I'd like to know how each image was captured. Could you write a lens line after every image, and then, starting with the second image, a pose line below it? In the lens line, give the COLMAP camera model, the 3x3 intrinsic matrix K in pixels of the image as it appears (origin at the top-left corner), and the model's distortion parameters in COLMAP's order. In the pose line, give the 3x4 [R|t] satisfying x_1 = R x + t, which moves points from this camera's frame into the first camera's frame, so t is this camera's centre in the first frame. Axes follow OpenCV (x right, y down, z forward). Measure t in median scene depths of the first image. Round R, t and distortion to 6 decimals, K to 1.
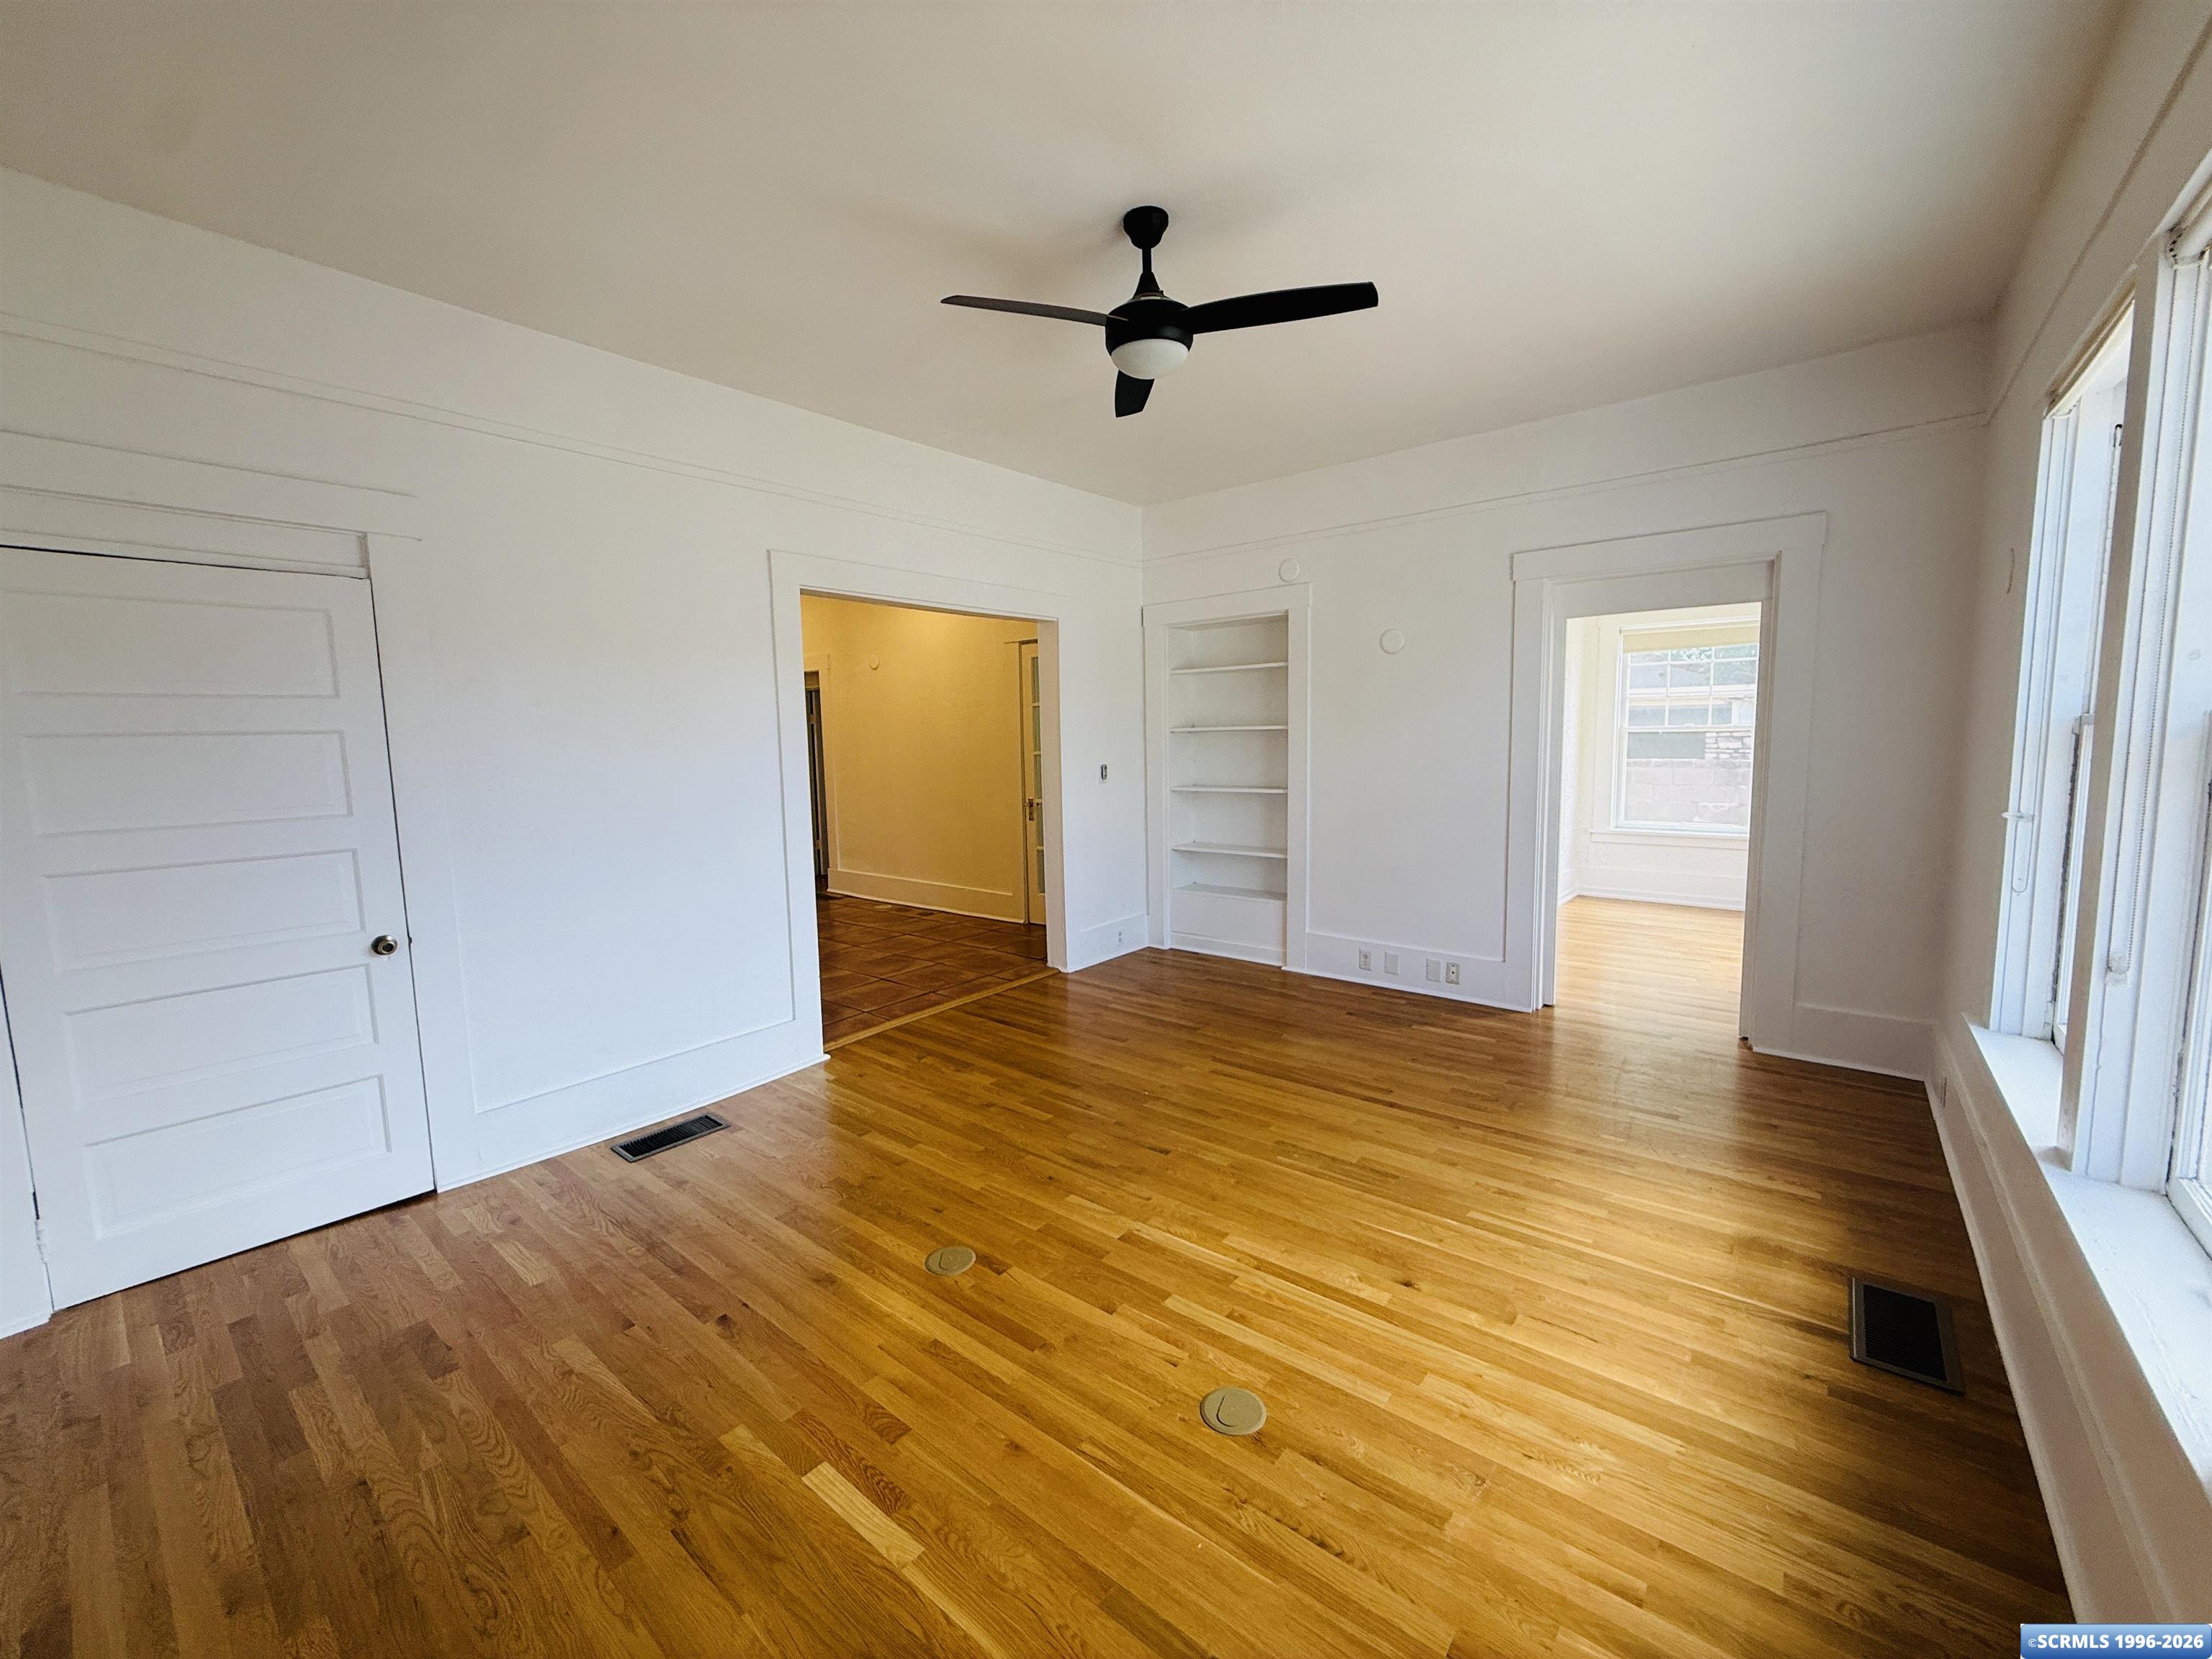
lens RADIAL K [[880.1, 0, 1098.9], [0, 880.1, 826.4], [0, 0, 1]] dist [0.001567, 0.000540]
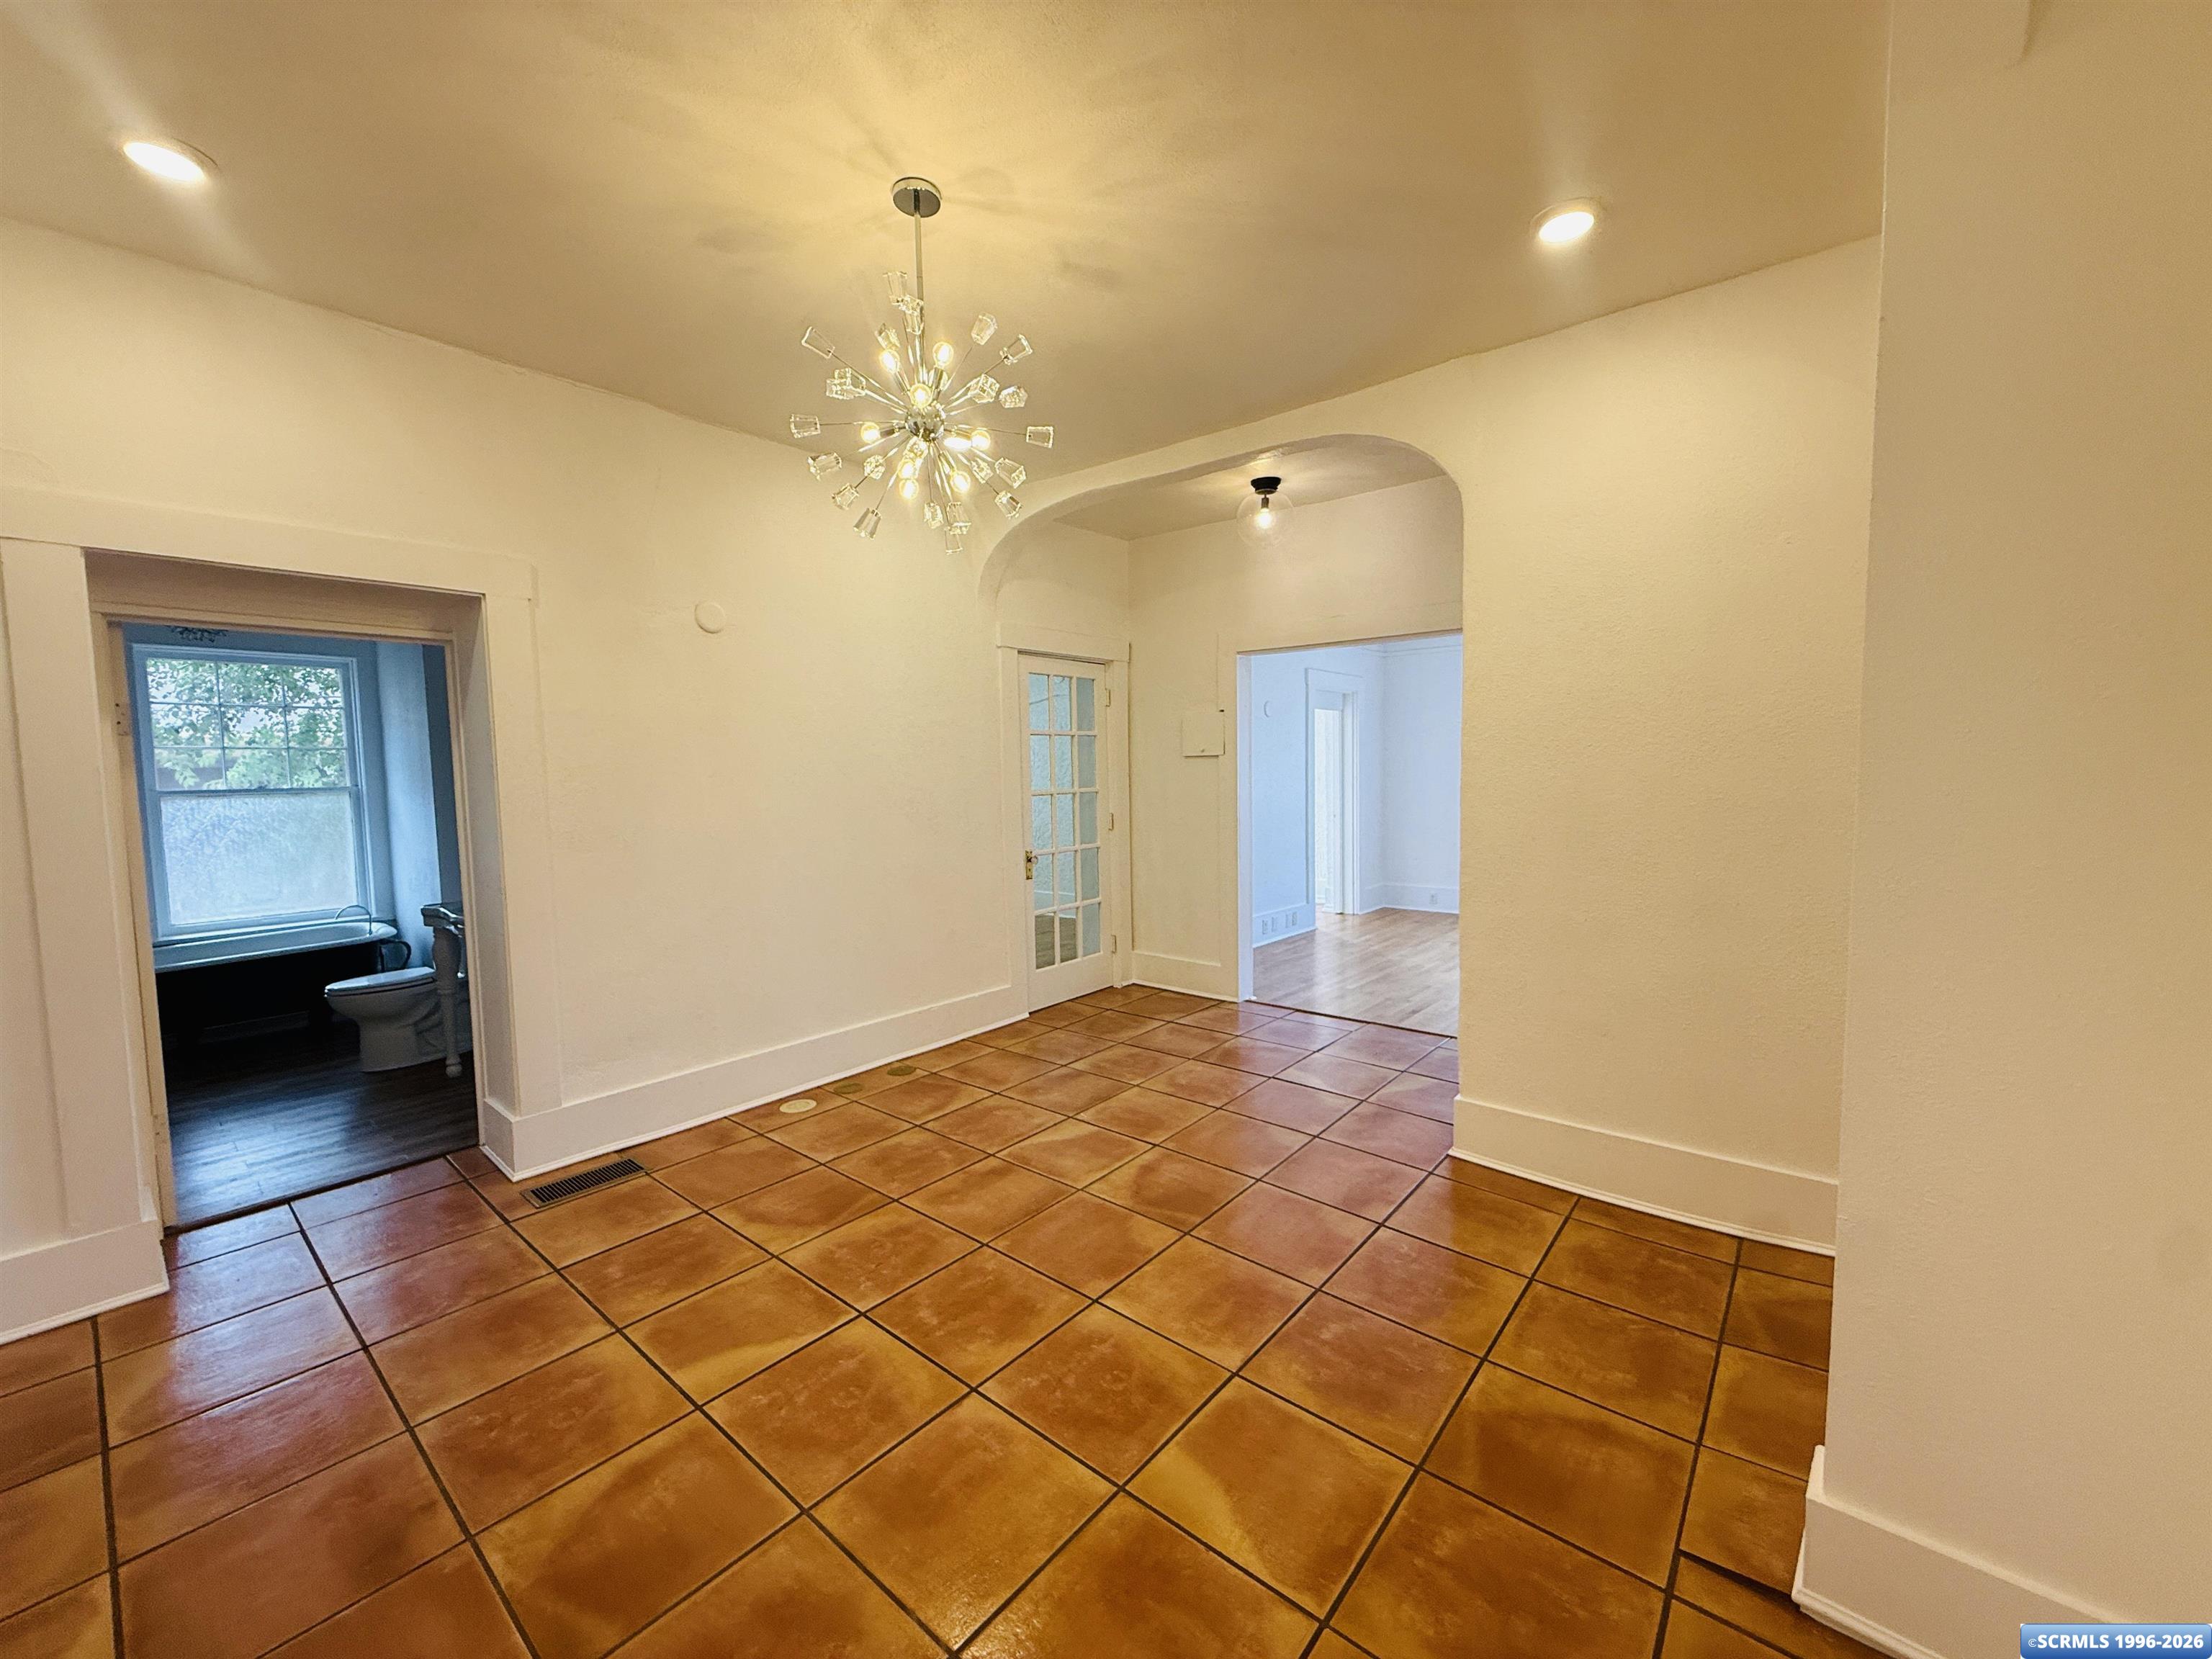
lens RADIAL K [[880.1, 0, 1098.9], [0, 880.1, 826.4], [0, 0, 1]] dist [0.001567, 0.000540]
pose [[0.019124, -0.051216, 0.998504, -1.210348], [0.116366, 0.992014, 0.048654, -0.119997], [-0.993022, 0.115261, 0.024931, 1.297513]]
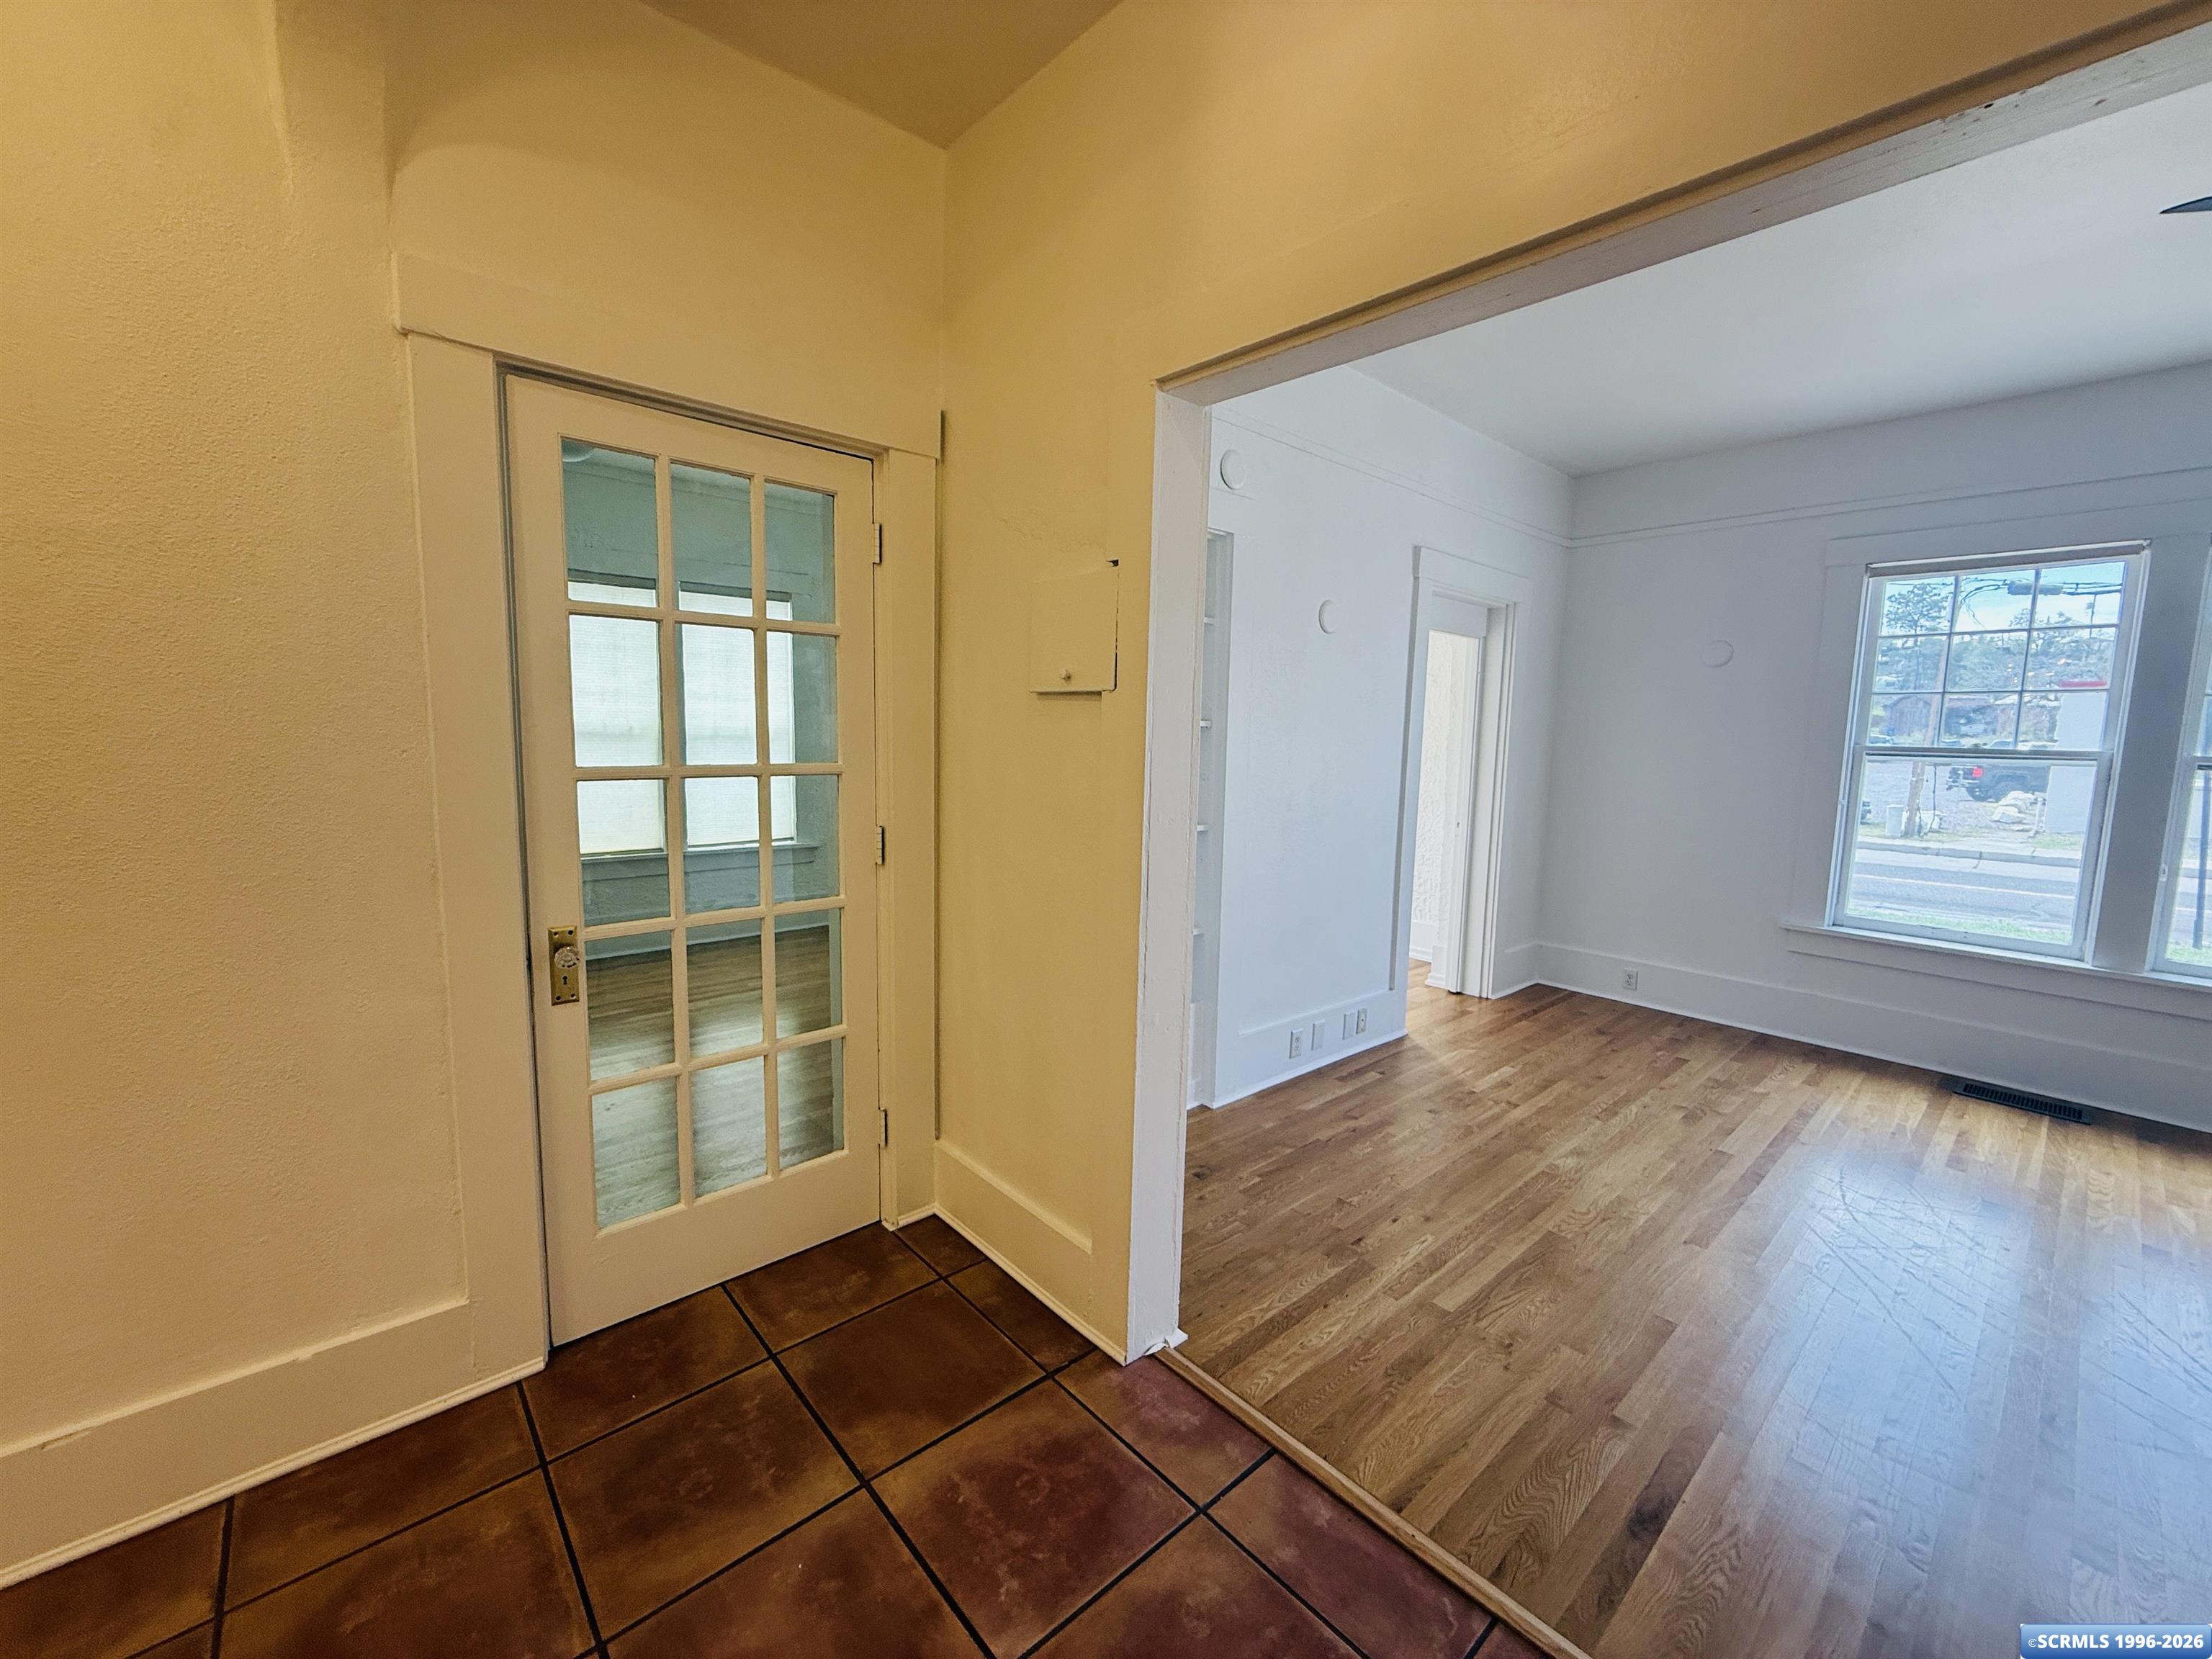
lens RADIAL K [[880.1, 0, 1098.9], [0, 880.1, 826.4], [0, 0, 1]] dist [0.001567, 0.000540]
pose [[0.162413, -0.087395, 0.982845, -0.465889], [0.075370, 0.994259, 0.075955, -0.106170], [-0.983840, 0.061741, 0.168067, 1.096029]]
